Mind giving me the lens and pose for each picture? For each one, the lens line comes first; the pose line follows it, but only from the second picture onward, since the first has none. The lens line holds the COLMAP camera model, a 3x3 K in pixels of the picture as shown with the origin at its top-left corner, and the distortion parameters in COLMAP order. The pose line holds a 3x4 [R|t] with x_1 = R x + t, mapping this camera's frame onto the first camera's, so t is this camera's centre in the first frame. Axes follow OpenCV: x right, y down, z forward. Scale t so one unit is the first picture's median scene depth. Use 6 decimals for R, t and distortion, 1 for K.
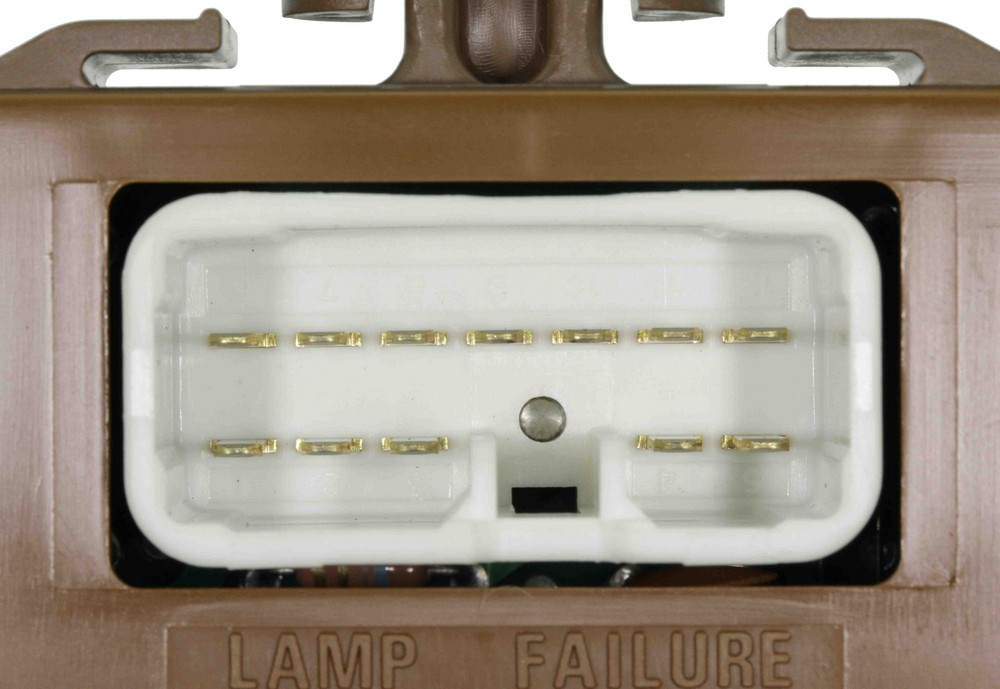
lens RADIAL K [[2812.0, 0, 502.5], [0, 2812.0, 346.6], [0, 0, 1]] dist [-0.009429, 0.000000]
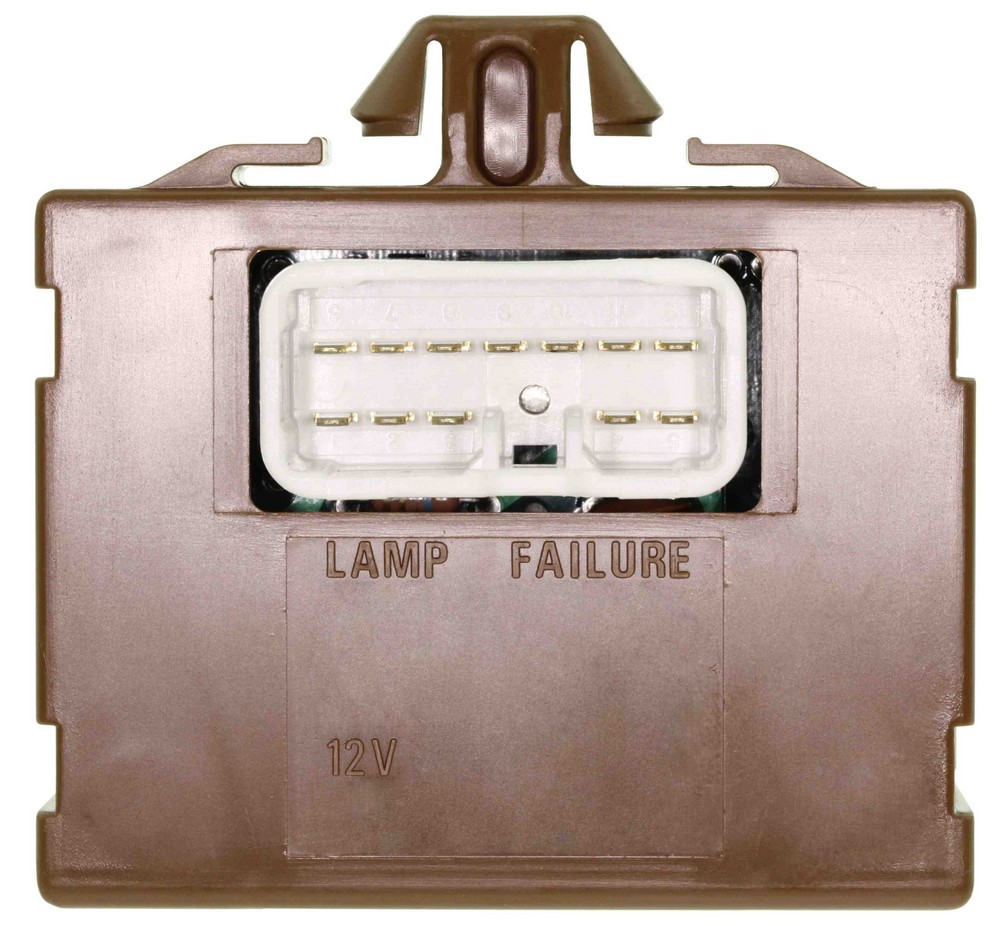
lens RADIAL K [[2871.9, 0, 500.0], [0, 2871.9, 462.1], [0, 0, 1]] dist [-0.457309, 0.000000]
pose [[0.998706, 0.004432, -0.050663, 0.077582], [-0.000892, 0.997568, 0.069695, -0.051357], [0.050849, -0.069560, 0.996281, -0.565054]]
